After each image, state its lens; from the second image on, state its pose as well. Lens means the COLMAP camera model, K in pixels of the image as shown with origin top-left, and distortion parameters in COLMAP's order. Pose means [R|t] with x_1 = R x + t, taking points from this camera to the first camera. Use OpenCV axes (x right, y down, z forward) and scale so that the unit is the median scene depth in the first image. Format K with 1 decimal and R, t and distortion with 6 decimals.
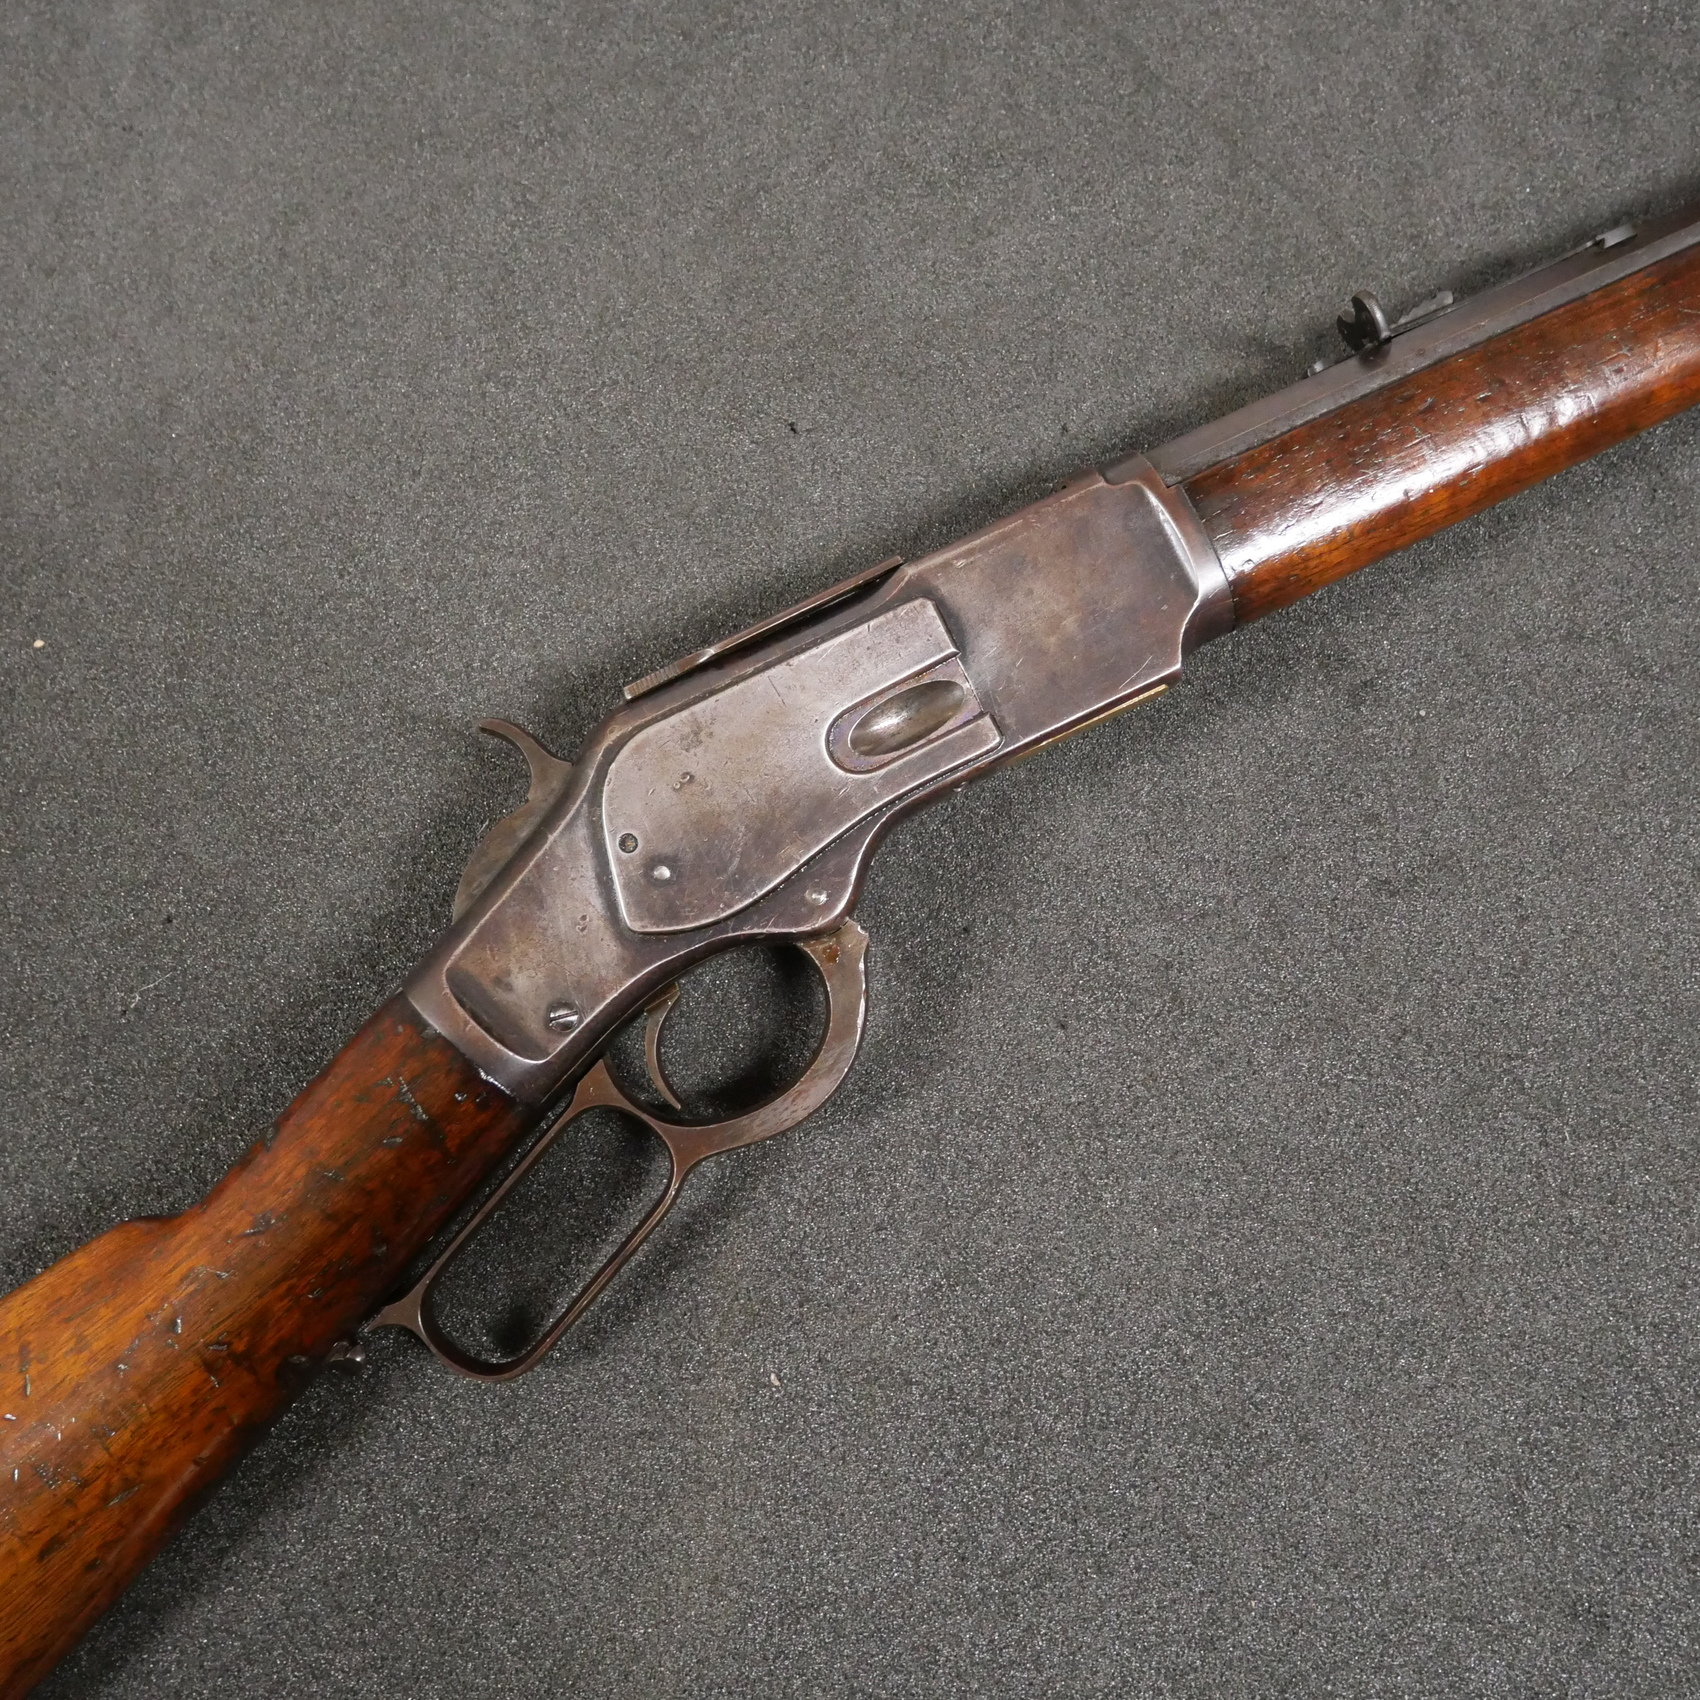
lens RADIAL K [[1708.4, 0, 843.6], [0, 1708.4, 848.5], [0, 0, 1]] dist [-0.051662, 0.000000]
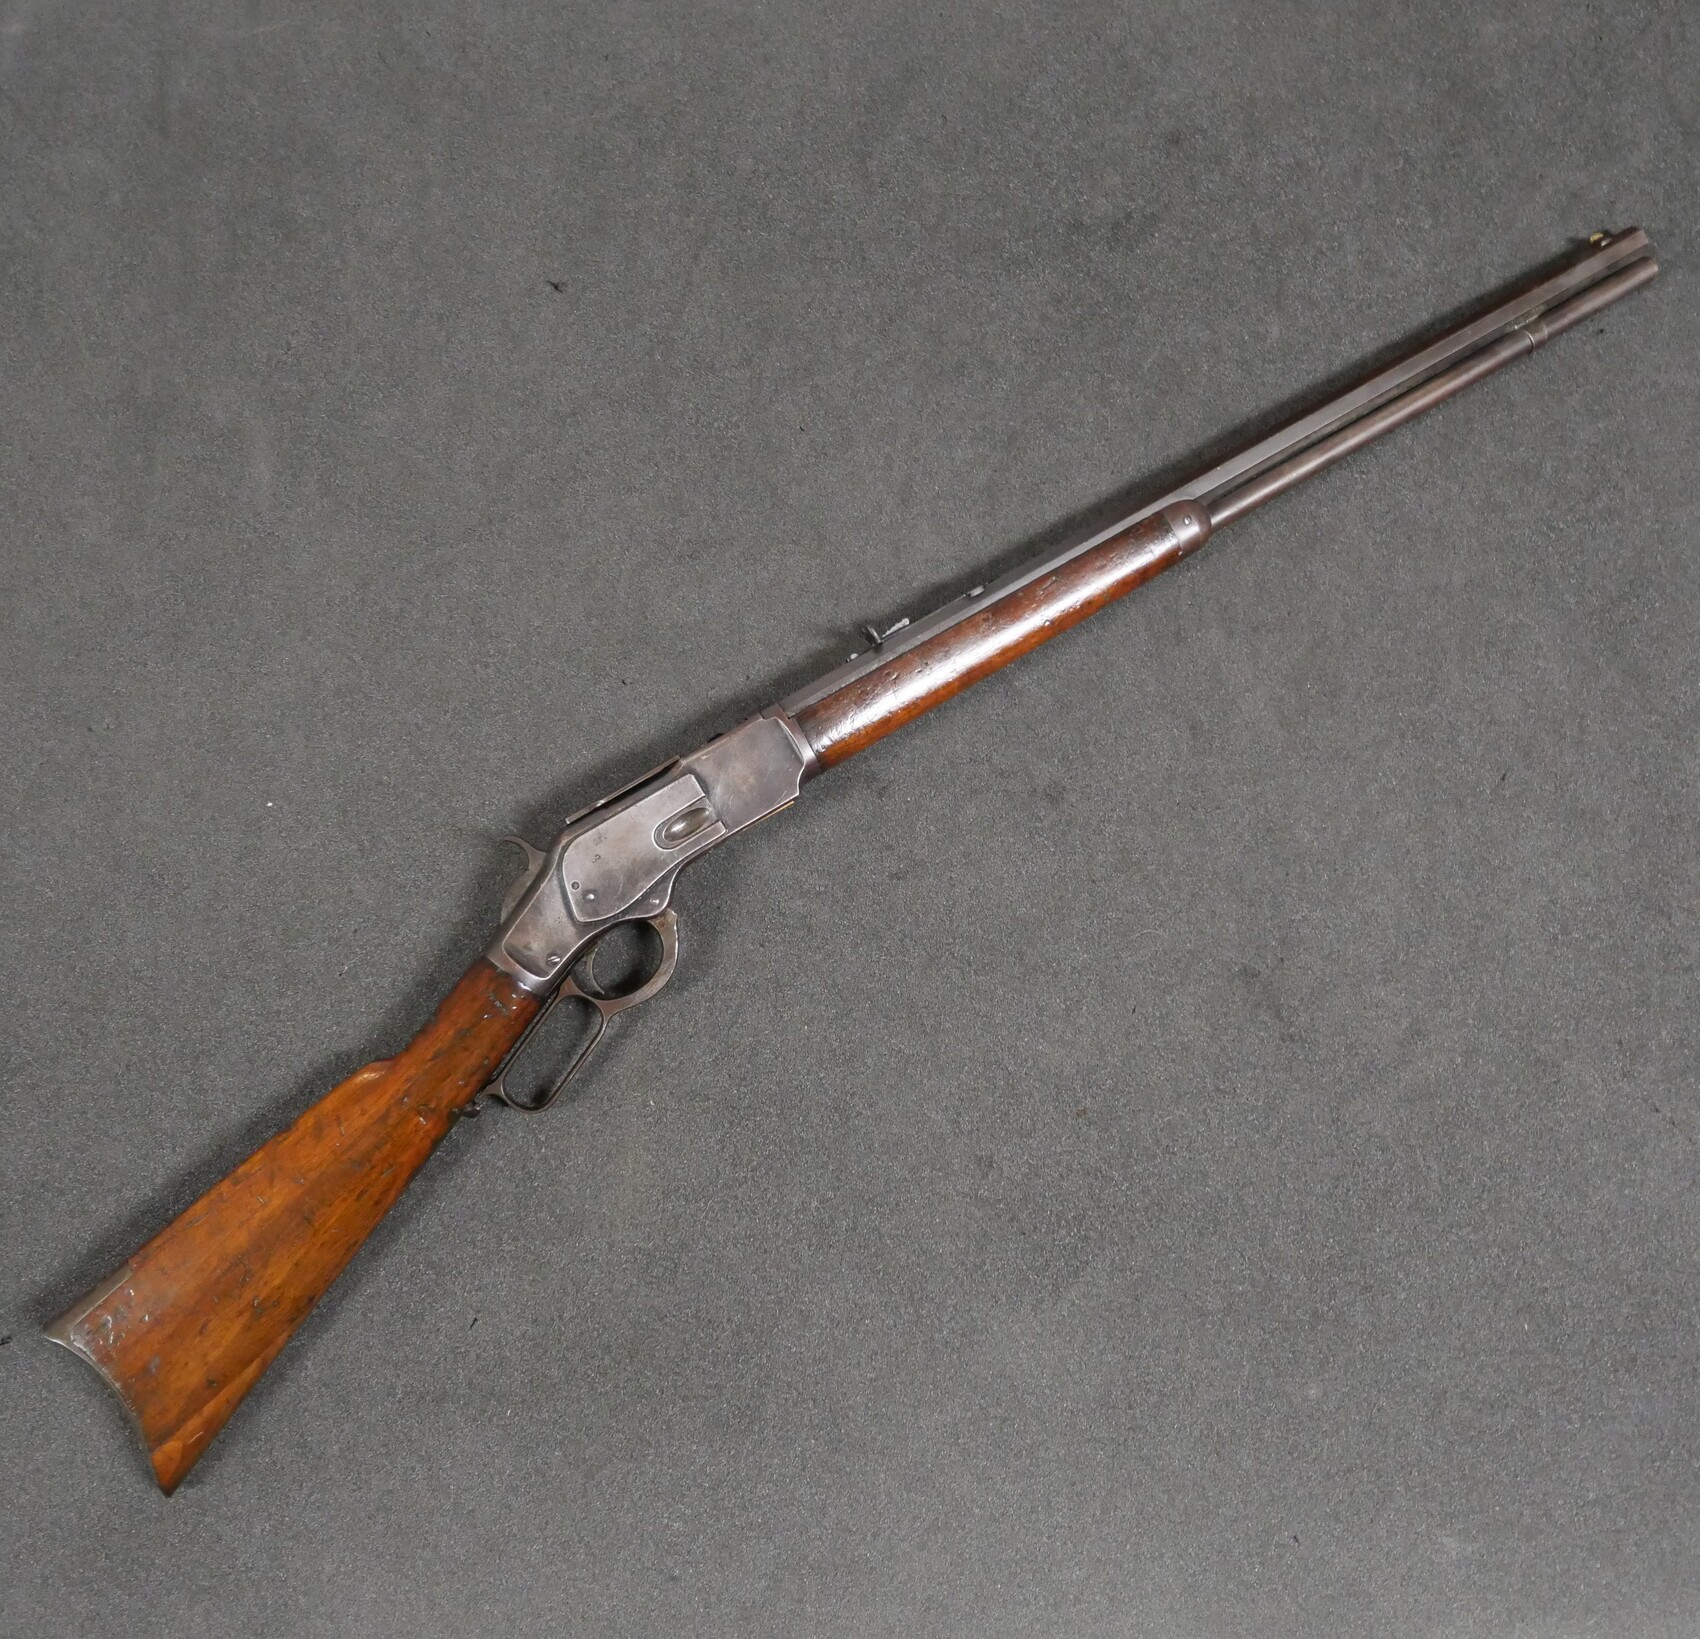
lens RADIAL K [[1667.5, 0, 846.9], [0, 1667.5, 823.1], [0, 0, 1]] dist [-0.064398, 0.000000]
pose [[0.988689, -0.073945, 0.130487, -0.045616], [0.070366, 0.997013, 0.031833, -0.135705], [-0.132451, -0.022291, 0.990939, -1.348604]]
